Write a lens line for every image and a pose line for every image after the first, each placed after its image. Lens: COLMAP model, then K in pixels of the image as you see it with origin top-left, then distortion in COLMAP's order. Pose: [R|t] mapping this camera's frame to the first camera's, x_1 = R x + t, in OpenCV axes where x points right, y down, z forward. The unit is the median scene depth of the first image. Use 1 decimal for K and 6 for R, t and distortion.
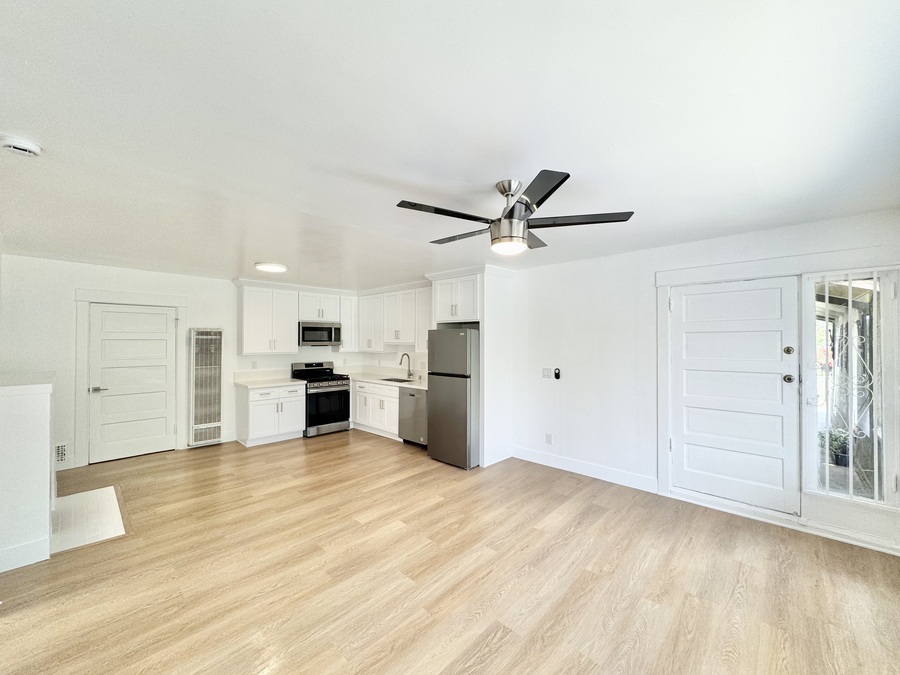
lens RADIAL K [[357.8, 0, 451.4], [0, 357.8, 339.2], [0, 0, 1]] dist [-0.002626, 0.000230]
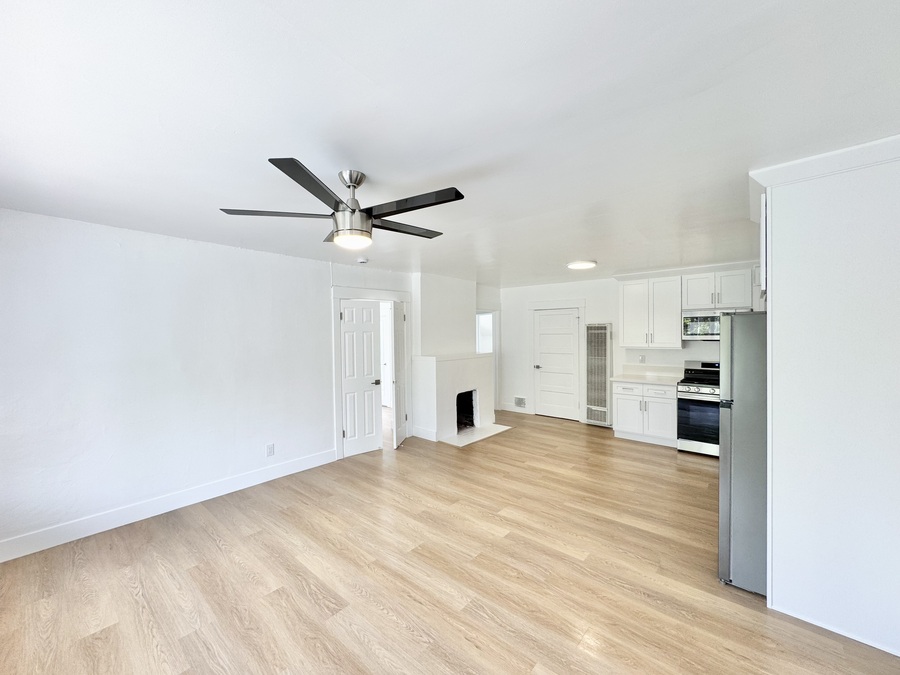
lens RADIAL K [[357.8, 0, 449.3], [0, 357.8, 339.3], [0, 0, 1]] dist [-0.002626, 0.000230]
pose [[0.047357, 0.013216, -0.998791, 0.454971], [0.009828, 0.999858, 0.013696, -0.000987], [0.998830, -0.010465, 0.047221, 0.484270]]
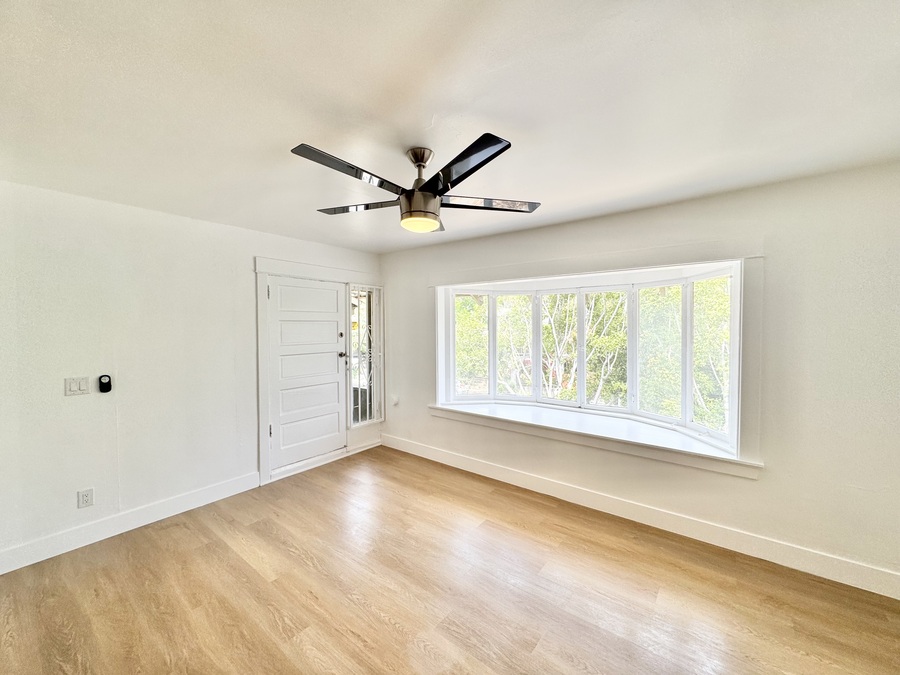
lens RADIAL K [[357.8, 0, 448.7], [0, 357.8, 338.1], [0, 0, 1]] dist [-0.002626, 0.000230]
pose [[-0.089877, -0.027467, 0.995574, -0.301590], [-0.000673, 0.999621, 0.027518, 0.002317], [-0.995953, 0.001803, -0.089862, 0.404315]]
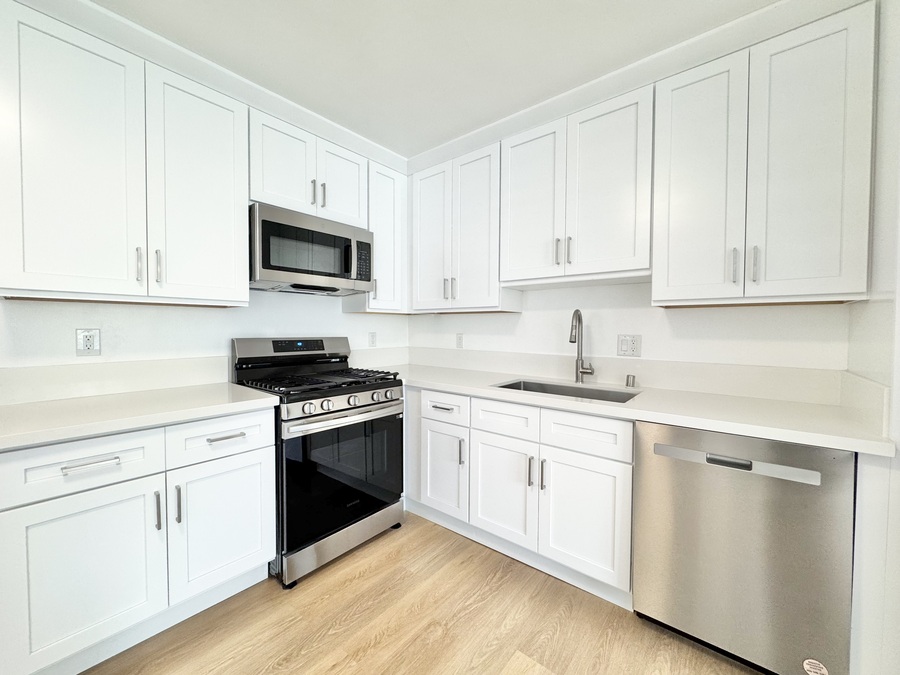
lens RADIAL K [[357.8, 0, 449.4], [0, 357.8, 339.7], [0, 0, 1]] dist [-0.002626, 0.000230]
pose [[0.998240, 0.001354, 0.059282, -0.320515], [-0.003447, 0.999374, 0.035210, 0.067659], [-0.059197, -0.035353, 0.997620, 0.794627]]
